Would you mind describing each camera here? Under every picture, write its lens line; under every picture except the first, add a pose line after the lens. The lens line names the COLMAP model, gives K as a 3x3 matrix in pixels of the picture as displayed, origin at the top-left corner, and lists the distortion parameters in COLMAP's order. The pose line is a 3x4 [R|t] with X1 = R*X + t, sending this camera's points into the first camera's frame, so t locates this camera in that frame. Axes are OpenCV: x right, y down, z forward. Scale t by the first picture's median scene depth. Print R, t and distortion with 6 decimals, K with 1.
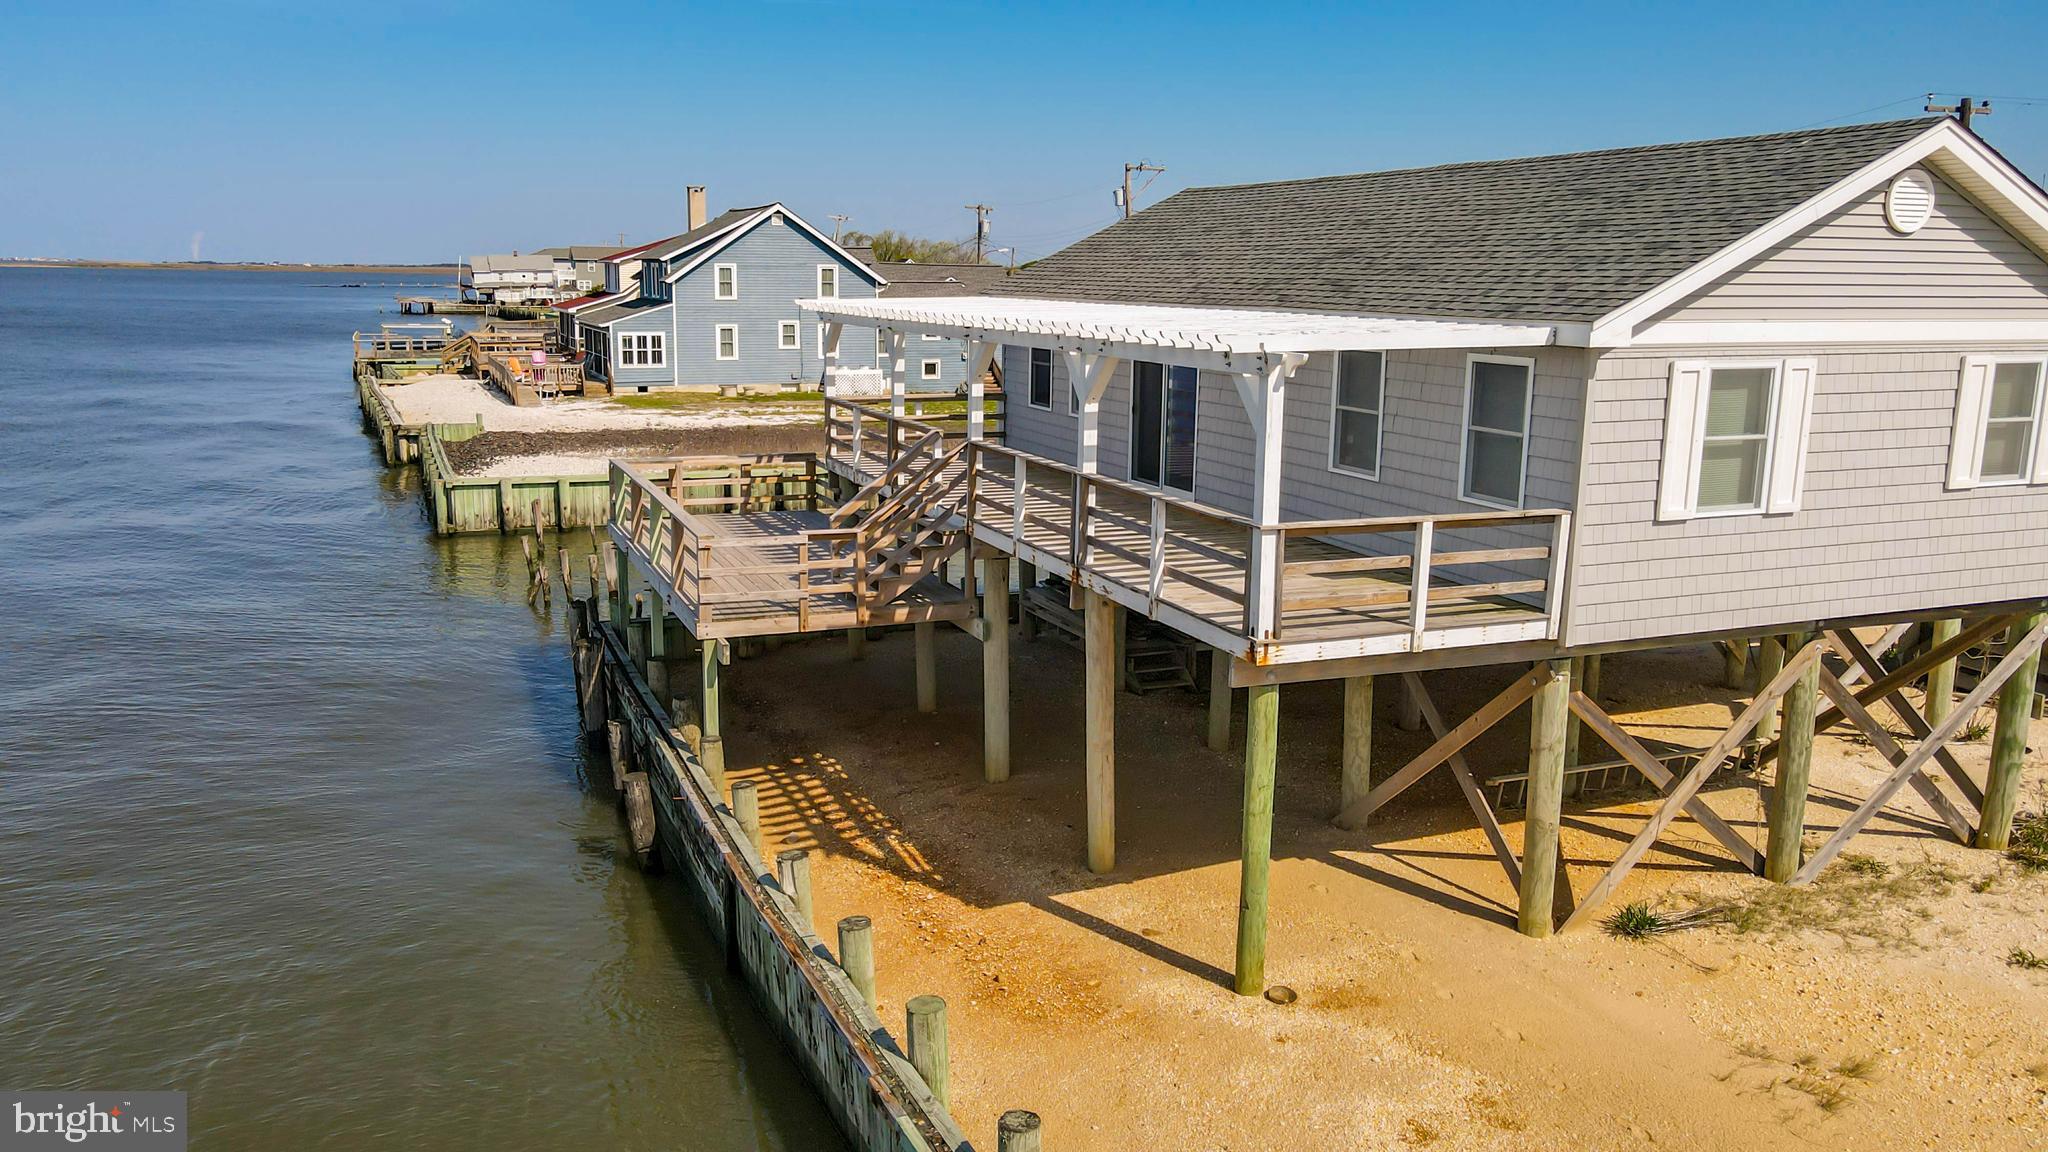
lens RADIAL K [[1510.9, 0, 1005.8], [0, 1510.9, 568.8], [0, 0, 1]] dist [0.007235, 0.016585]
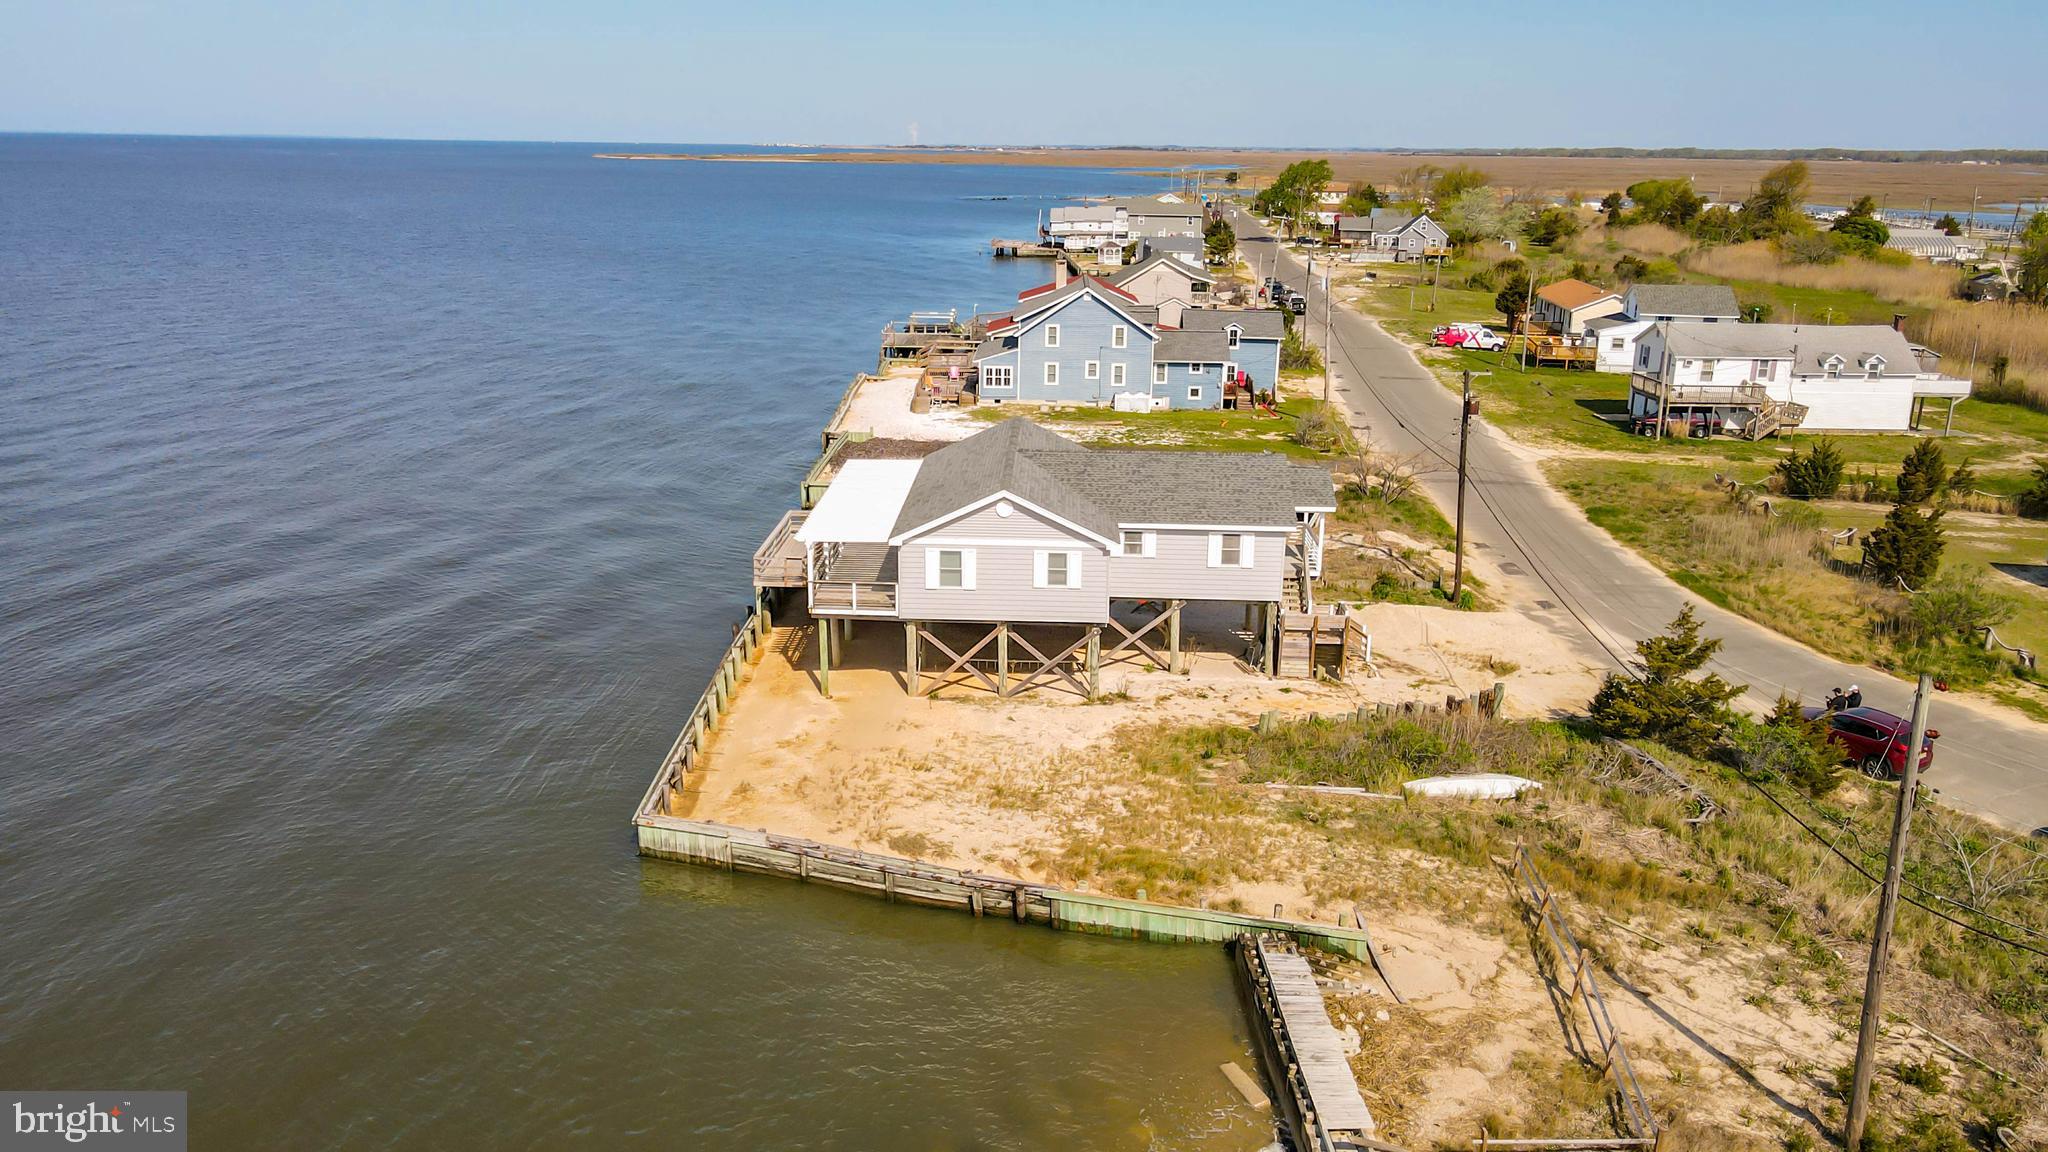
lens RADIAL K [[1510.9, 0, 1006.9], [0, 1510.9, 595.1], [0, 0, 1]] dist [0.007235, 0.016585]
pose [[0.911591, 0.119714, -0.393282, 1.802948], [-0.083277, 0.990601, 0.108508, -0.378353], [0.402576, -0.066164, 0.912993, -2.028023]]
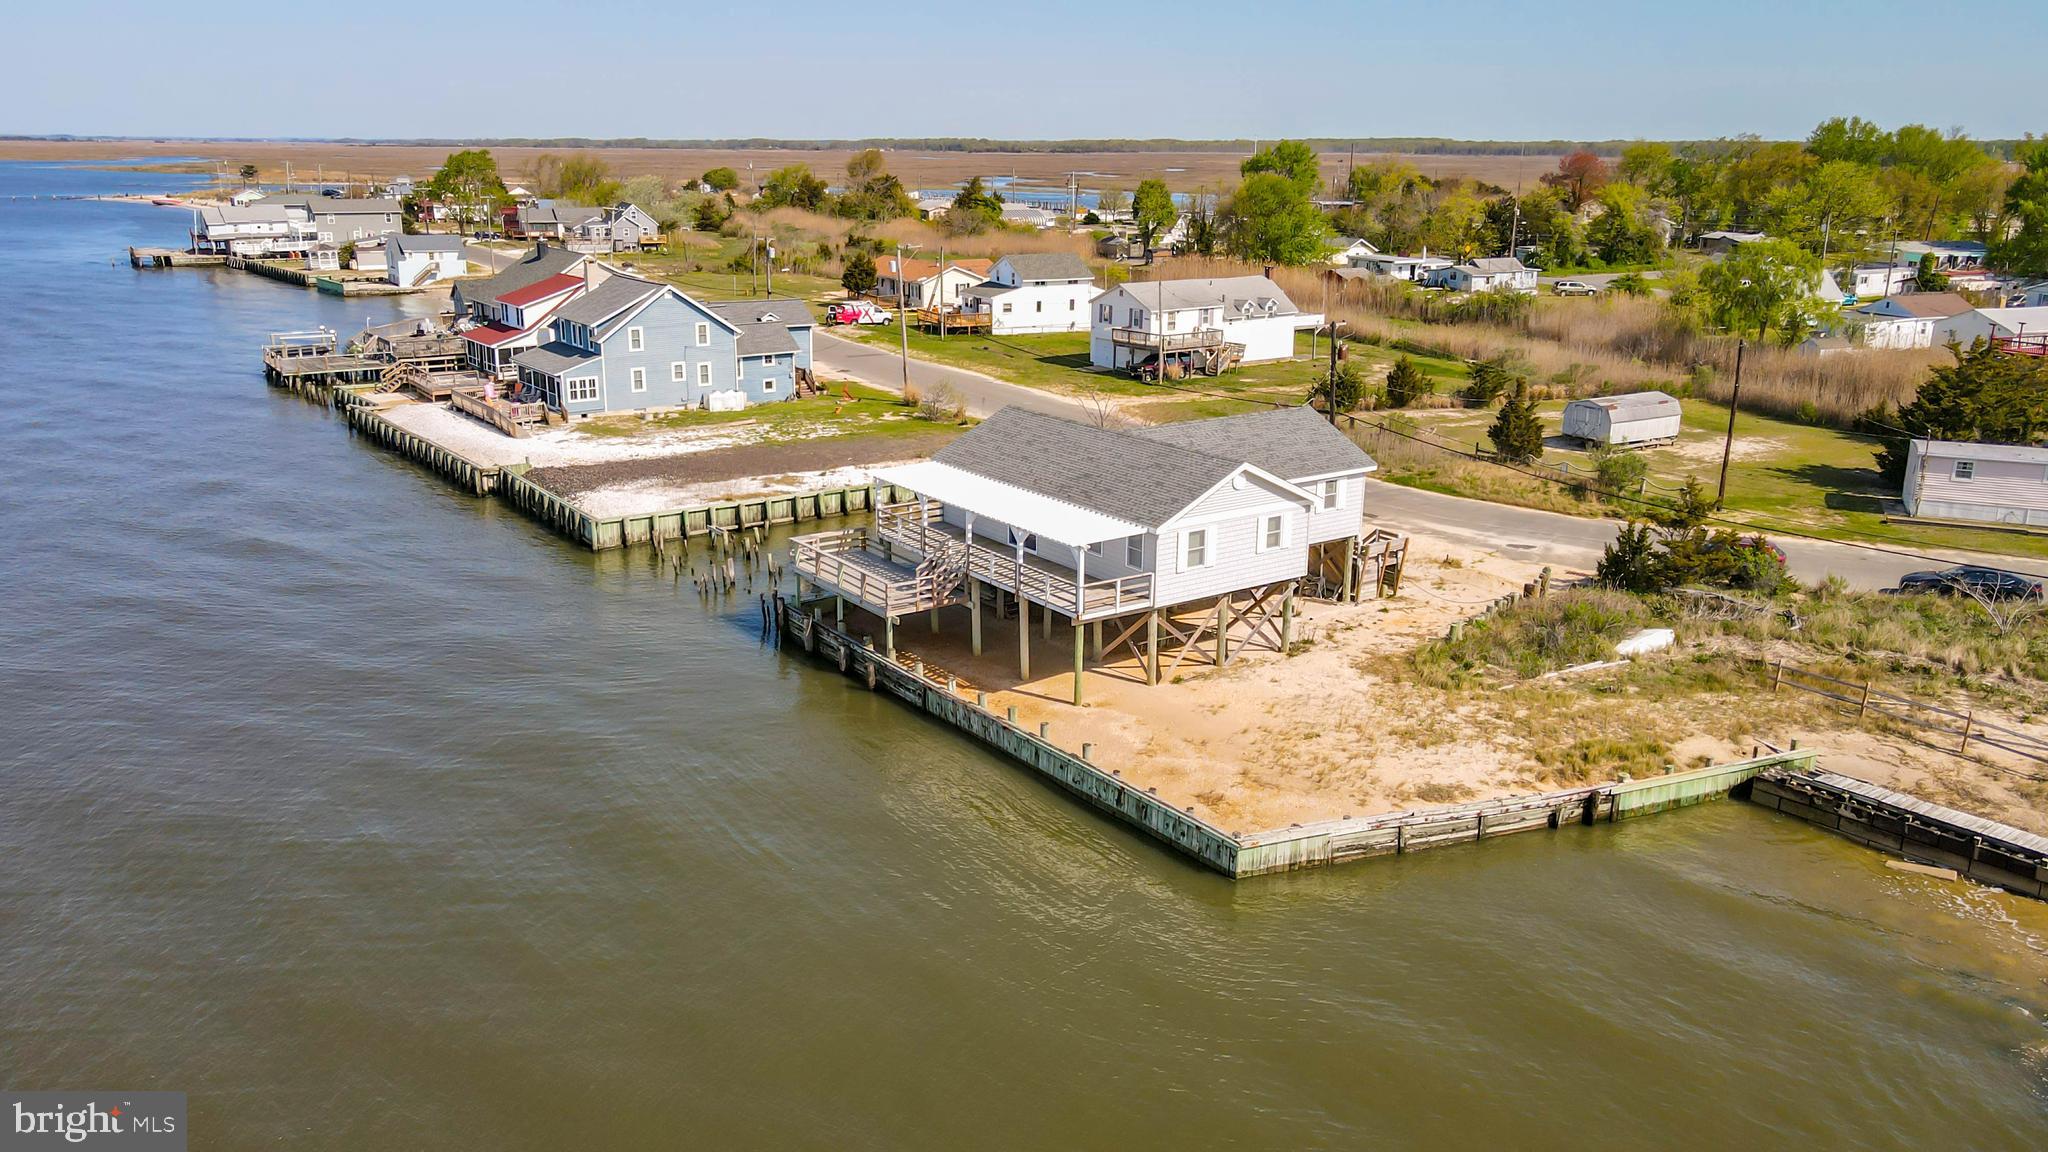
lens RADIAL K [[1510.9, 0, 1011.1], [0, 1510.9, 565.4], [0, 0, 1]] dist [0.007235, 0.016585]
pose [[0.975046, -0.064360, 0.212470, -0.663573], [0.047207, 0.995275, 0.084844, -0.334682], [-0.216926, -0.072697, 0.973477, -2.214593]]
